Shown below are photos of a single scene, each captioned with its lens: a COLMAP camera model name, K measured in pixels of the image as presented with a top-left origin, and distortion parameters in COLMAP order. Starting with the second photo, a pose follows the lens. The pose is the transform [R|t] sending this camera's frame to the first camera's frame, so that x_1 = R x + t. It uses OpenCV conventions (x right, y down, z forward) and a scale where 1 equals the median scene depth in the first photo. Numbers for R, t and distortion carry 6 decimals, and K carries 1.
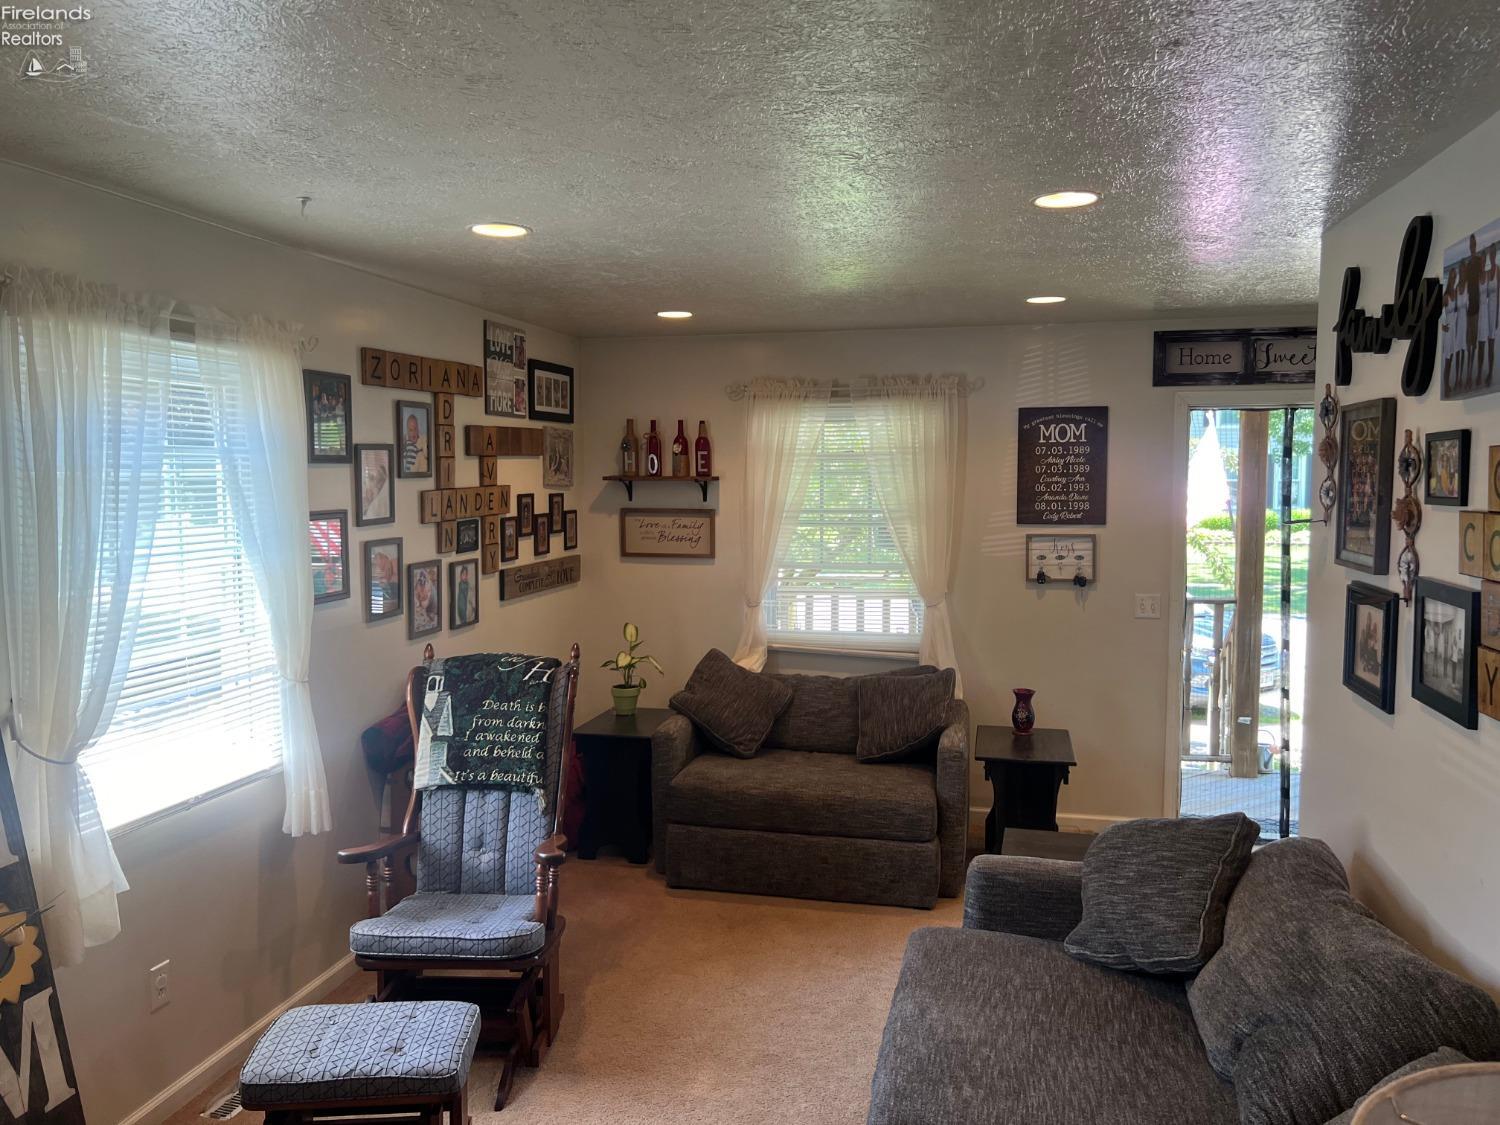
lens RADIAL K [[1125.0, 0, 750.0], [0, 1125.0, 562.5], [0, 0, 1]] dist [0.050185, -0.056363]
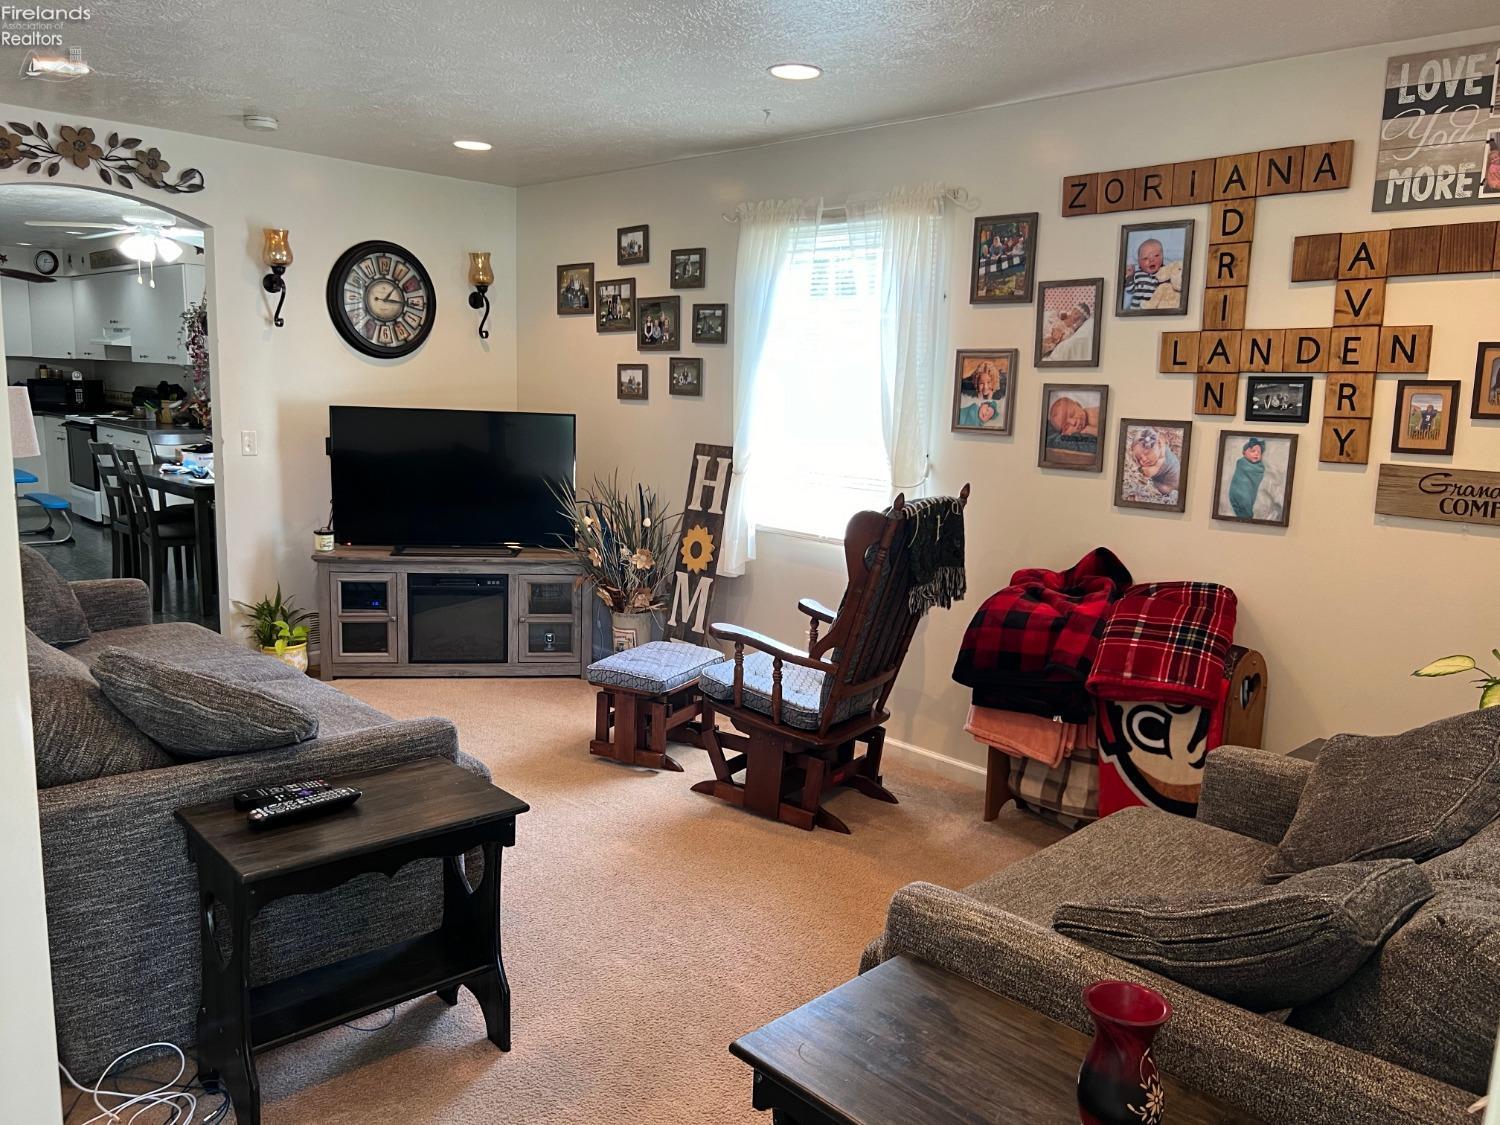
lens RADIAL K [[1125.0, 0, 750.0], [0, 1125.0, 562.5], [0, 0, 1]] dist [0.050185, -0.056363]
pose [[-0.537410, 0.120232, -0.834706, 0.369592], [-0.103149, 0.972982, 0.206559, -0.025346], [0.836989, 0.197106, -0.510489, 0.768086]]
